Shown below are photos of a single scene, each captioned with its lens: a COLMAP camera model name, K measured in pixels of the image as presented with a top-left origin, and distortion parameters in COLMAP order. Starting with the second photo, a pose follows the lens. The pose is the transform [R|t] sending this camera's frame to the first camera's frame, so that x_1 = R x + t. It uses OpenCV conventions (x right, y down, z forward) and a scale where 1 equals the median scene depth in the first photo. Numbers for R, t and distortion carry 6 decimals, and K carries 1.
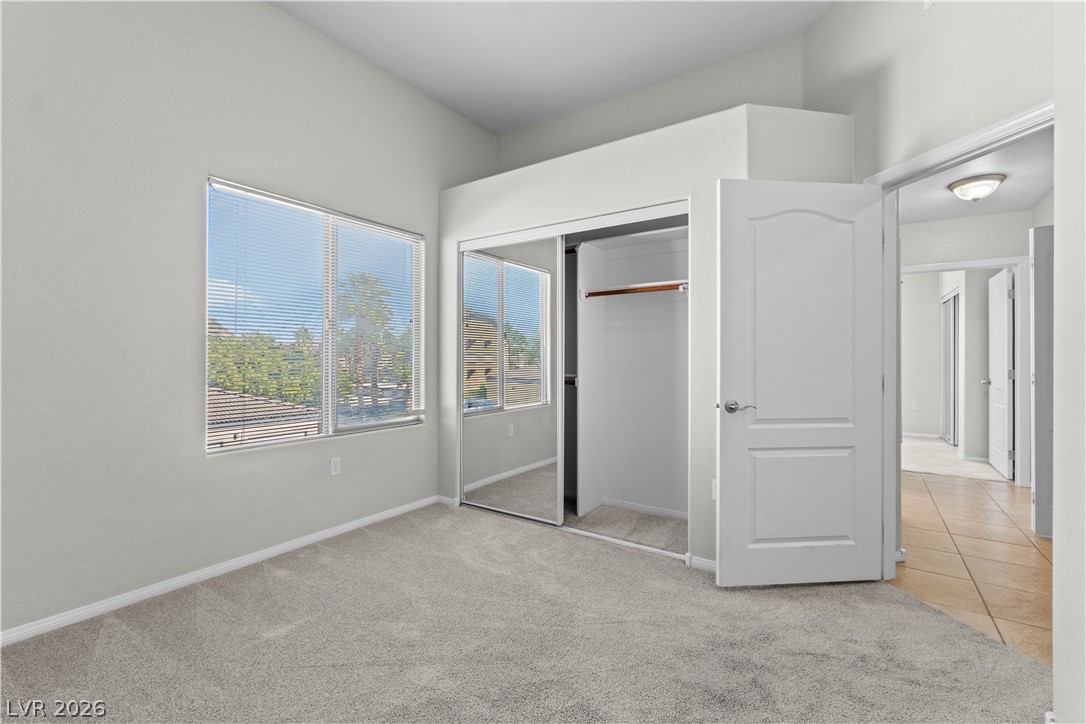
lens RADIAL K [[475.4, 0, 539.1], [0, 475.4, 359.9], [0, 0, 1]] dist [-0.002649, -0.000363]
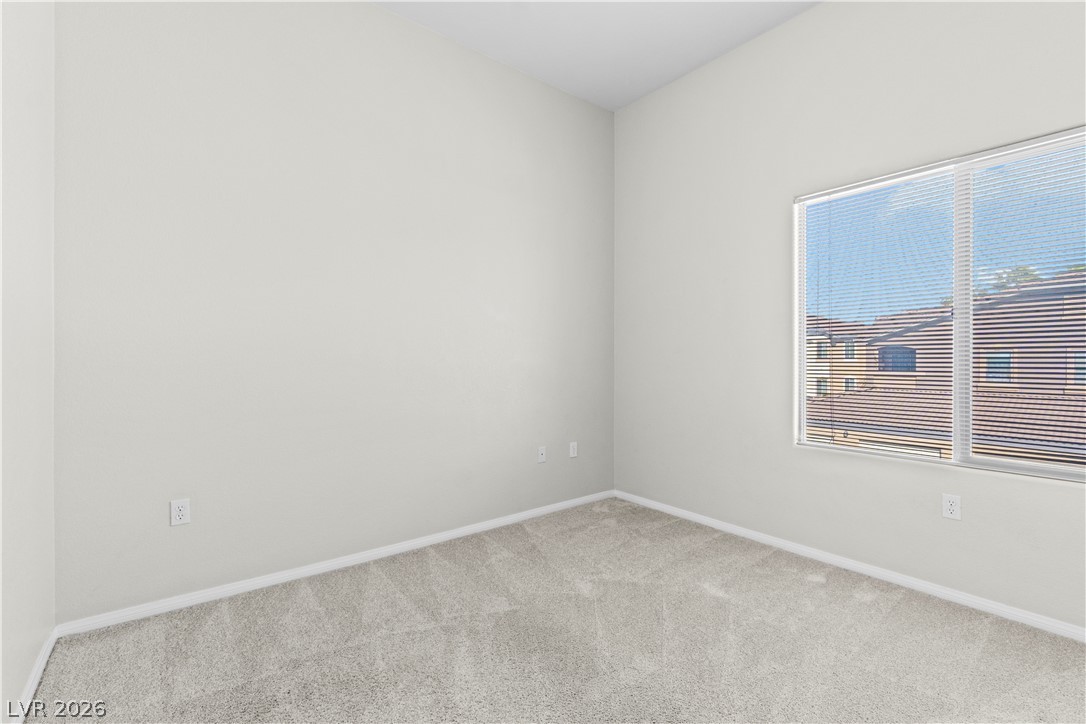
lens RADIAL K [[471.9, 0, 538.5], [0, 471.9, 359.0], [0, 0, 1]] dist [-0.003504, -0.000240]
pose [[-0.287146, 0.001439, -0.957886, 0.528246], [0.002408, 0.999997, 0.000781, -0.007139], [0.957884, -0.002082, -0.287148, 0.693993]]
